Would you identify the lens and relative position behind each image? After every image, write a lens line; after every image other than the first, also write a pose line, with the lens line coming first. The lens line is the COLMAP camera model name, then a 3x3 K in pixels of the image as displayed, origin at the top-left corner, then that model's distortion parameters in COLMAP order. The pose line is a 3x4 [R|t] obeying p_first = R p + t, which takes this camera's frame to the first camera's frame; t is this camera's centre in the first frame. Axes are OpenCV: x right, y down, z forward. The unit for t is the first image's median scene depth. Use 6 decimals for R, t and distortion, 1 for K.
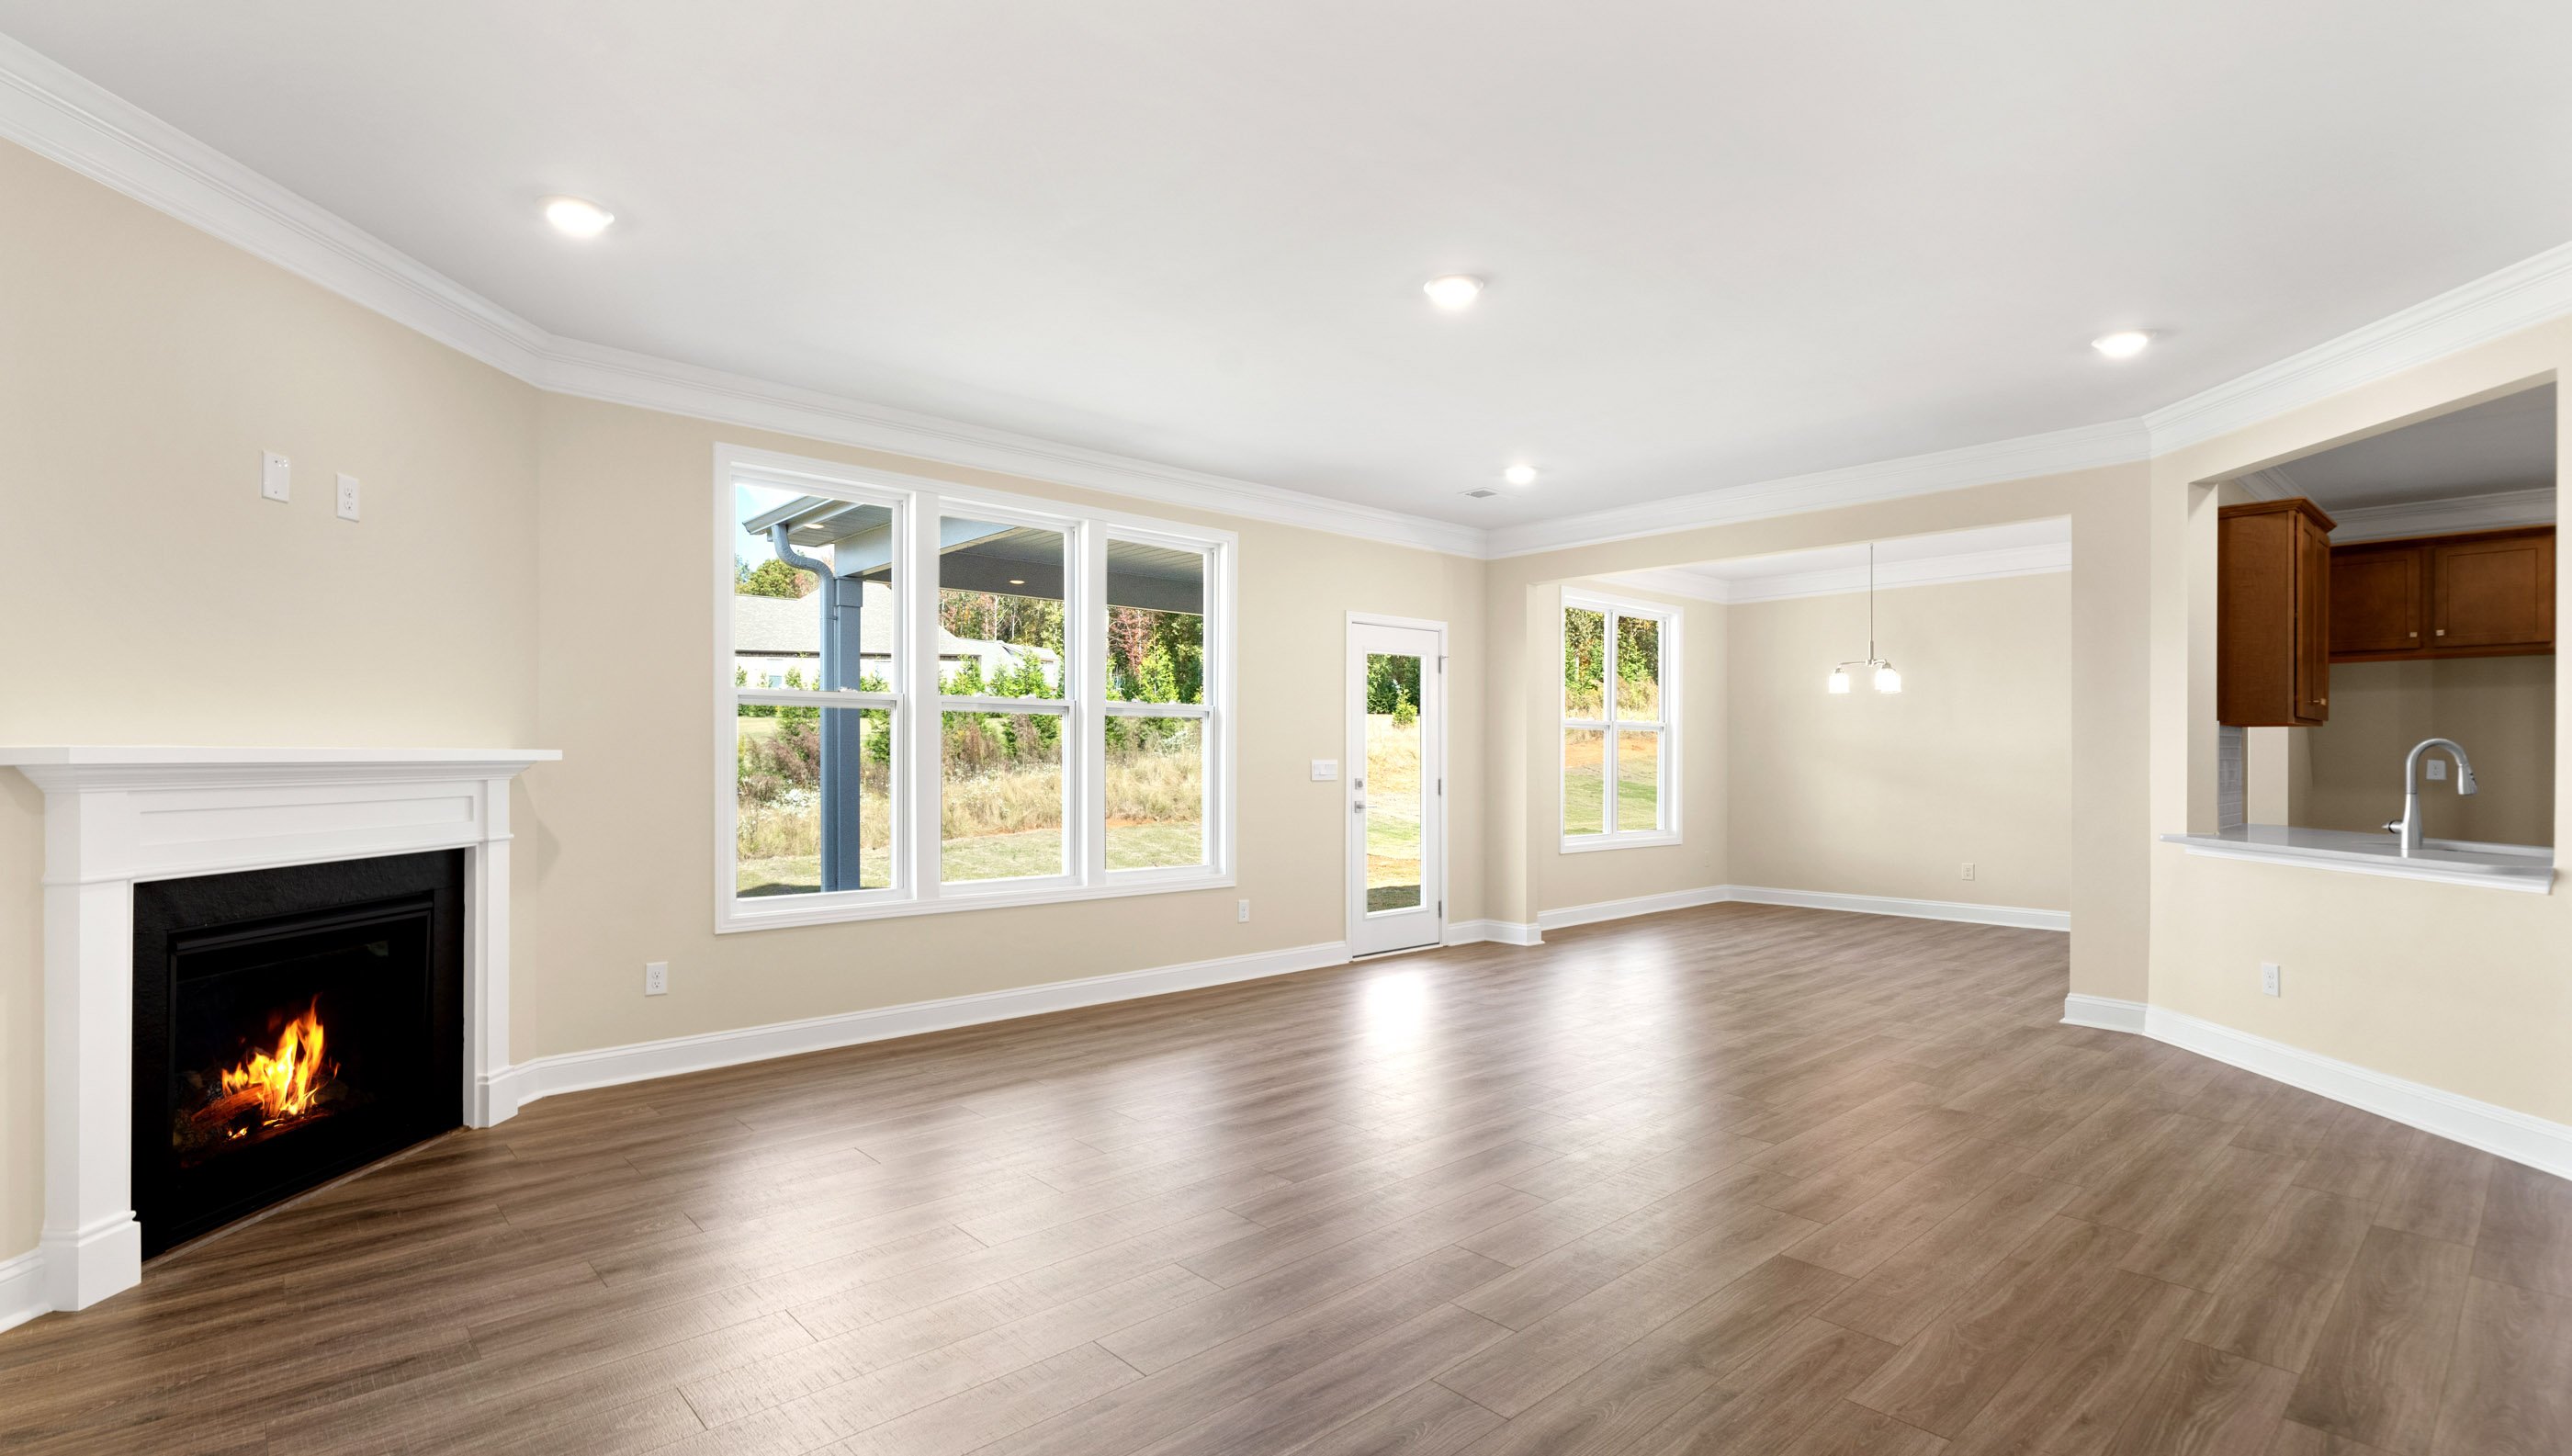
lens RADIAL K [[1185.5, 0, 1245.4], [0, 1185.5, 742.8], [0, 0, 1]] dist [0.005176, -0.000388]
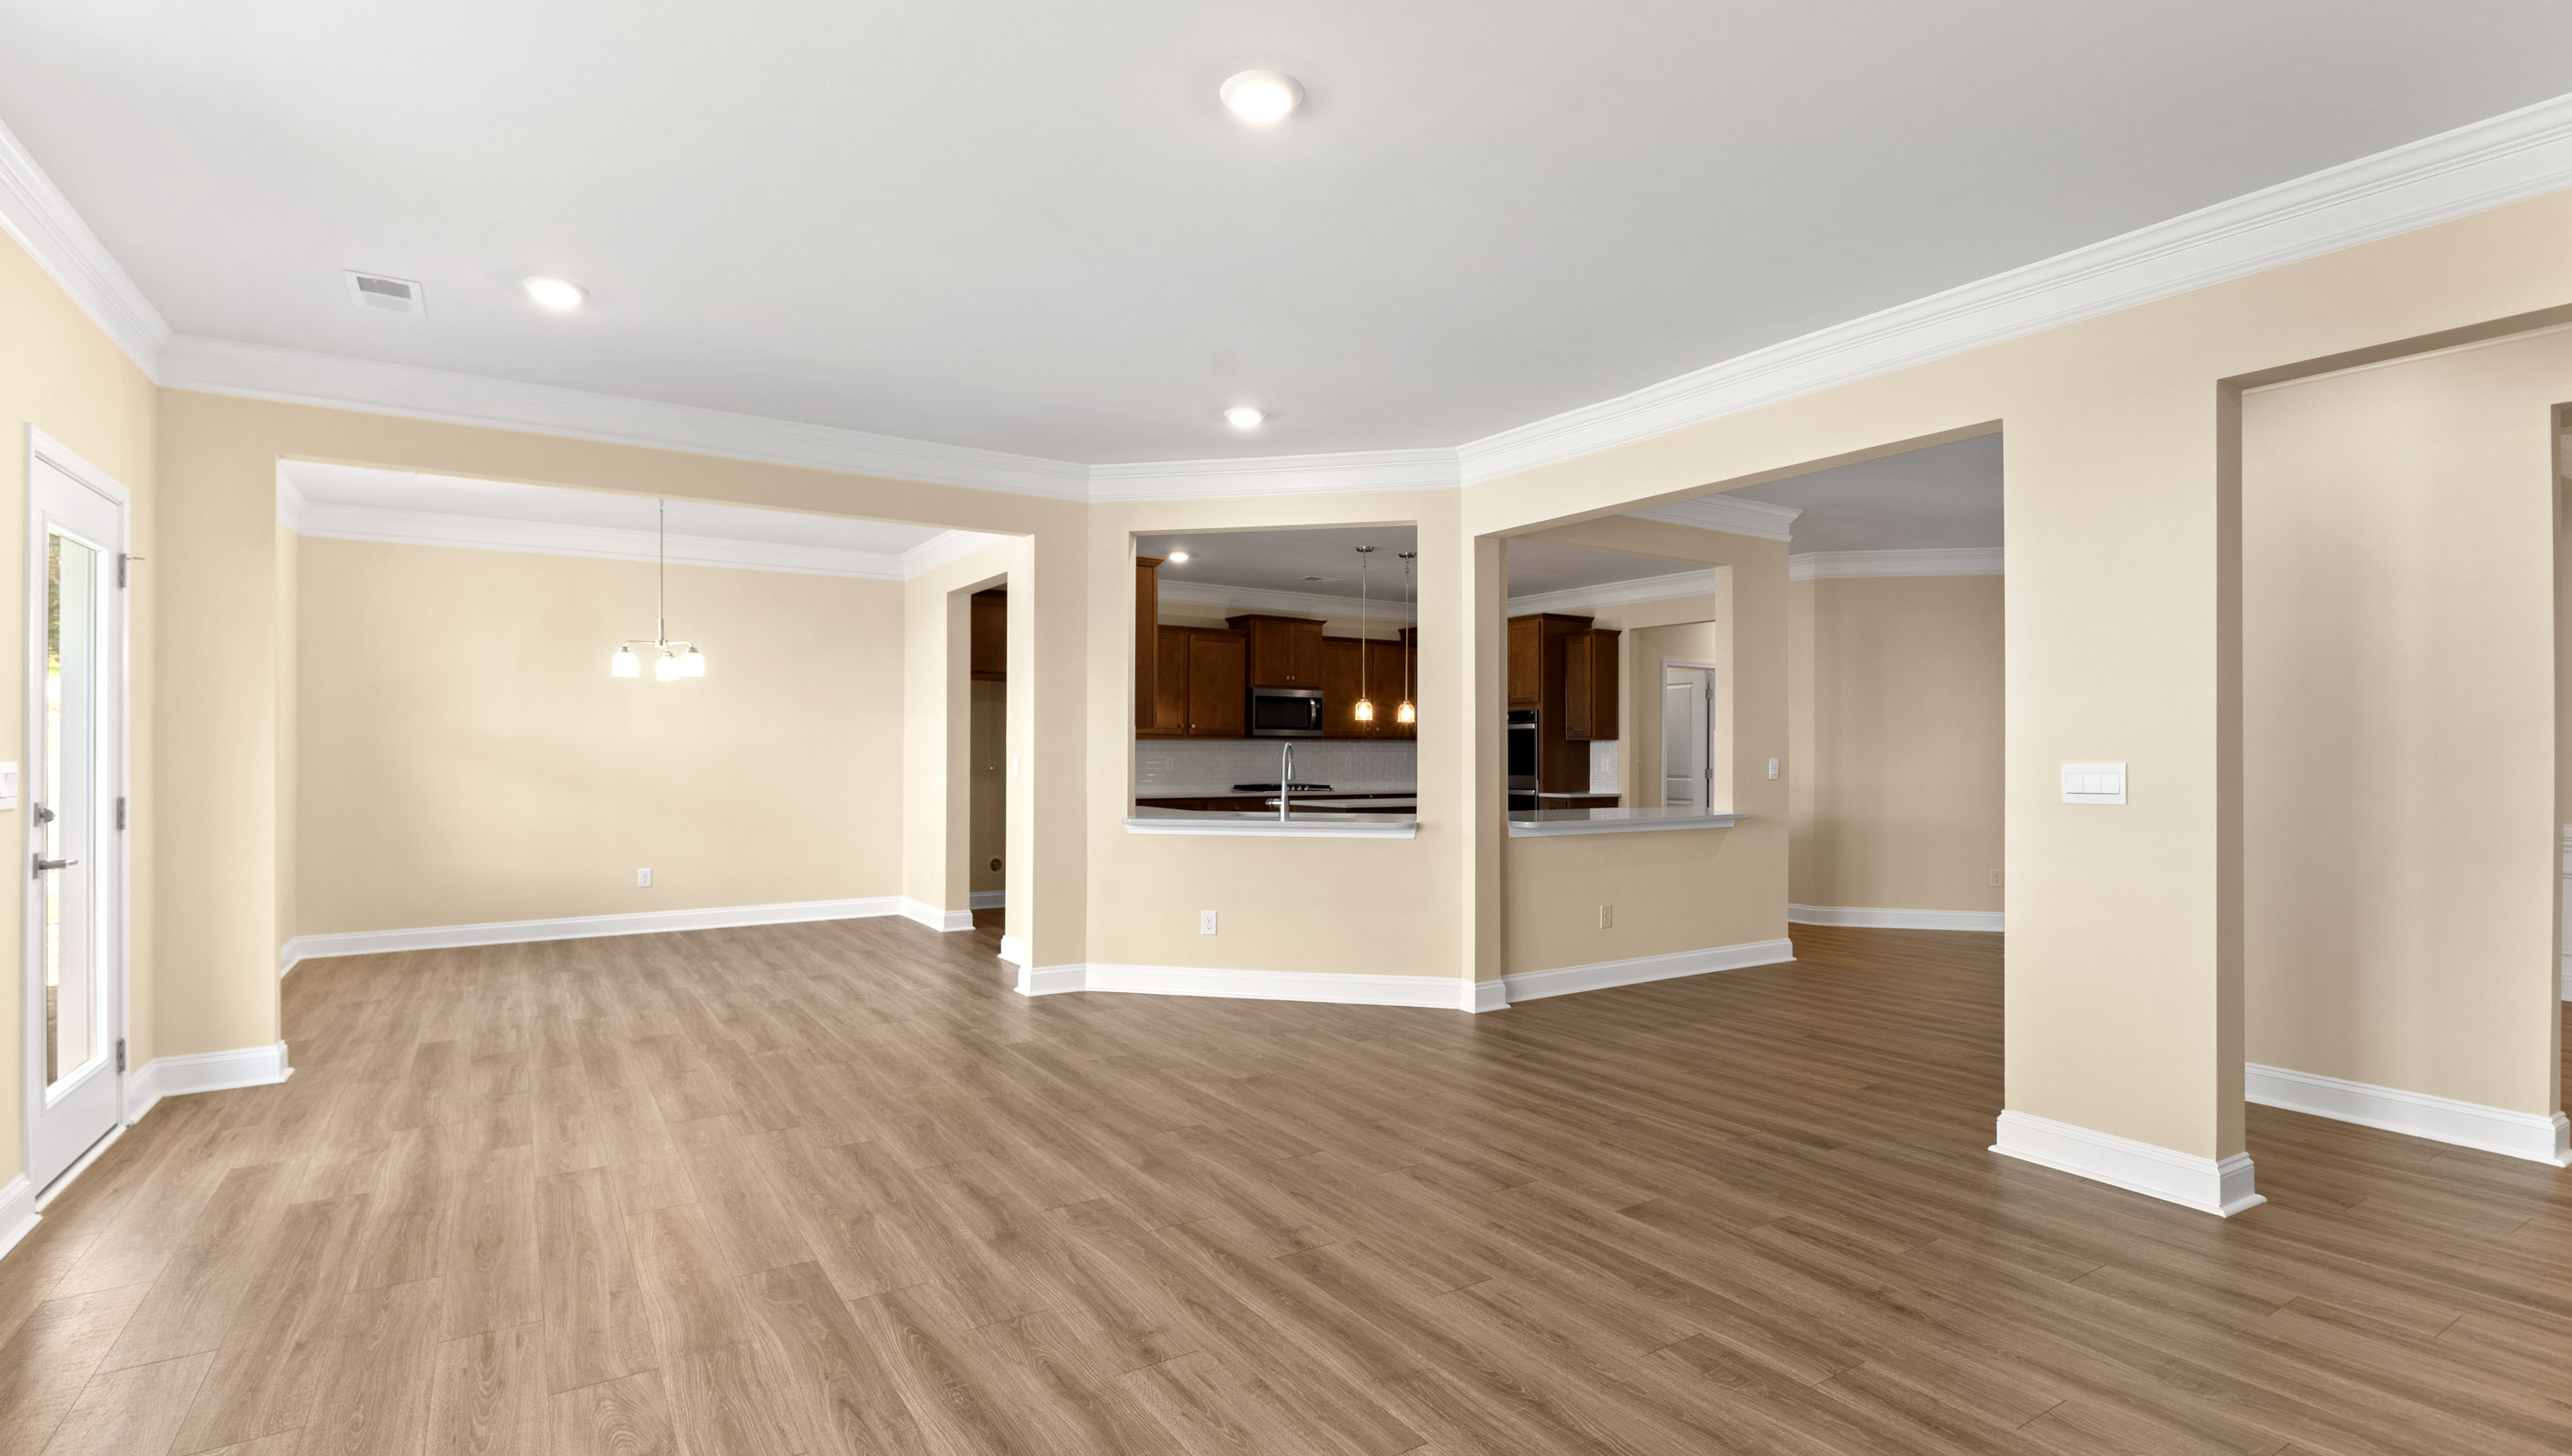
lens RADIAL K [[1185.5, 0, 1274.6], [0, 1185.5, 766.9], [0, 0, 1]] dist [0.005176, -0.000388]
pose [[0.153349, -0.012926, 0.988088, -0.571027], [-0.014458, 0.999778, 0.015323, 0.005125], [-0.988066, -0.016635, 0.153128, 0.962898]]
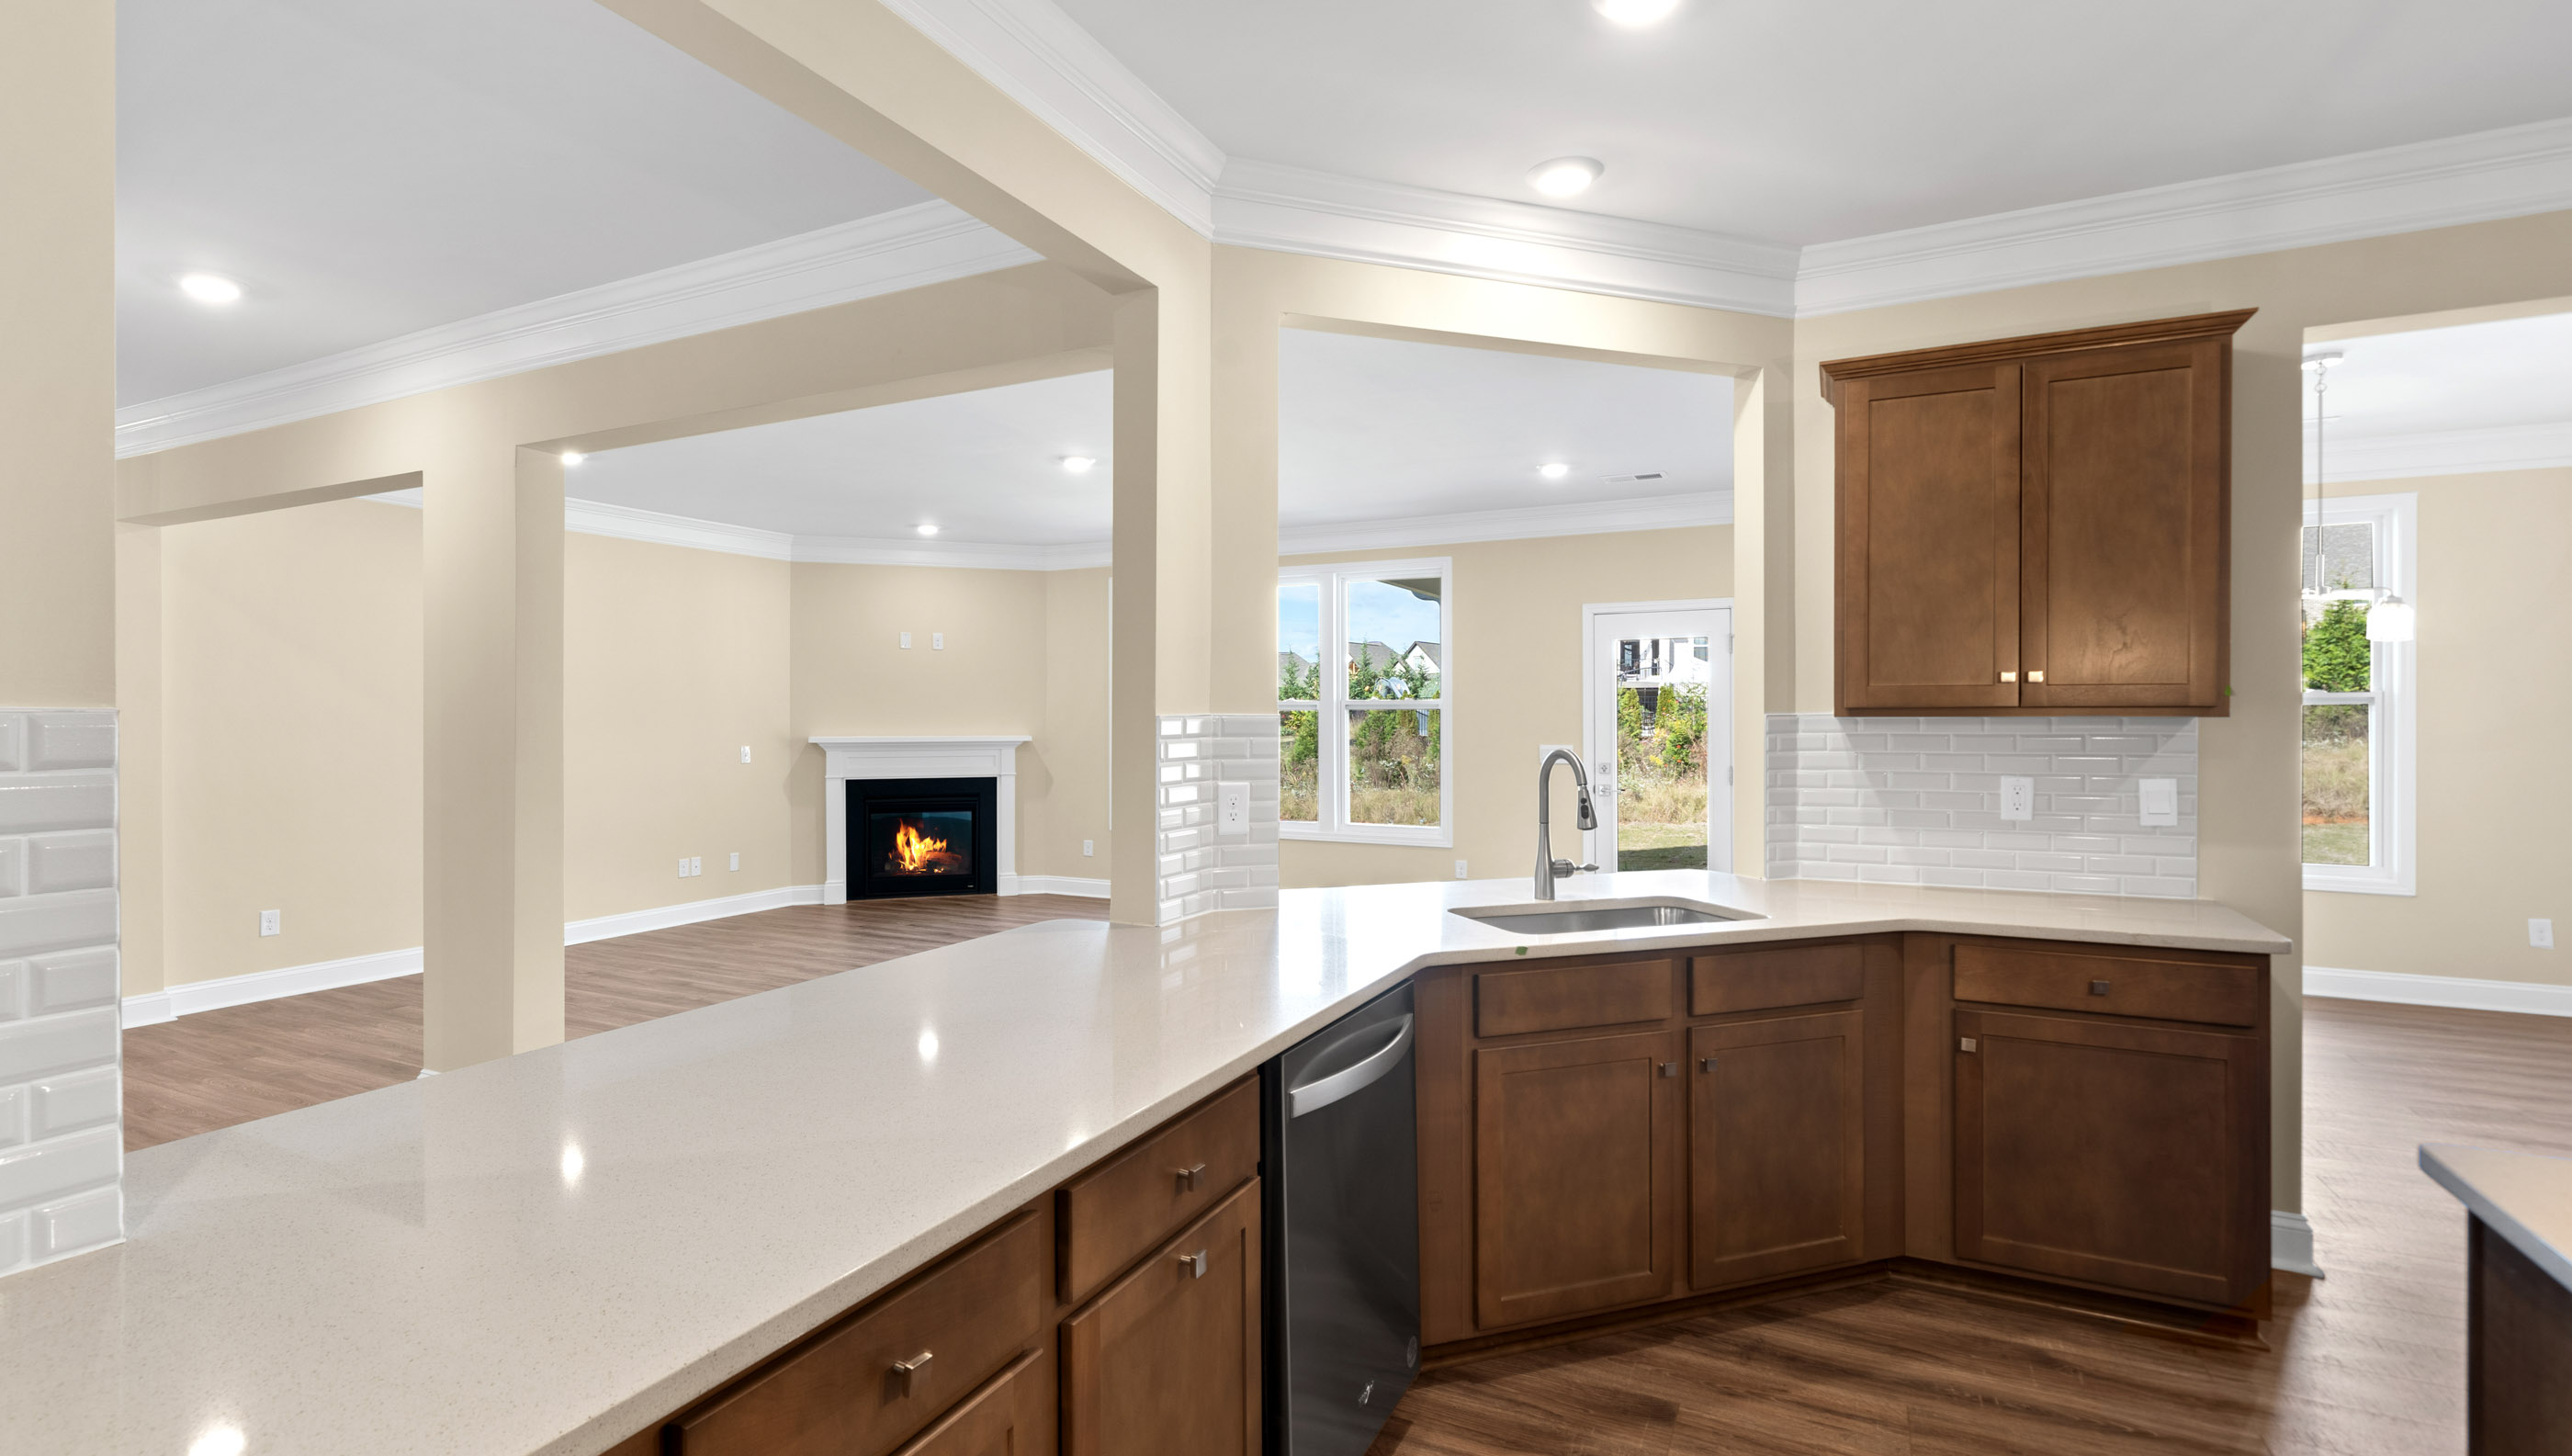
lens RADIAL K [[1185.5, 0, 1253.9], [0, 1185.5, 725.7], [0, 0, 1]] dist [0.005176, -0.000388]
pose [[0.373924, 0.001564, -0.927458, 1.932623], [0.014693, 0.999863, 0.007610, -0.029776], [0.927343, -0.016472, 0.373849, 0.656073]]
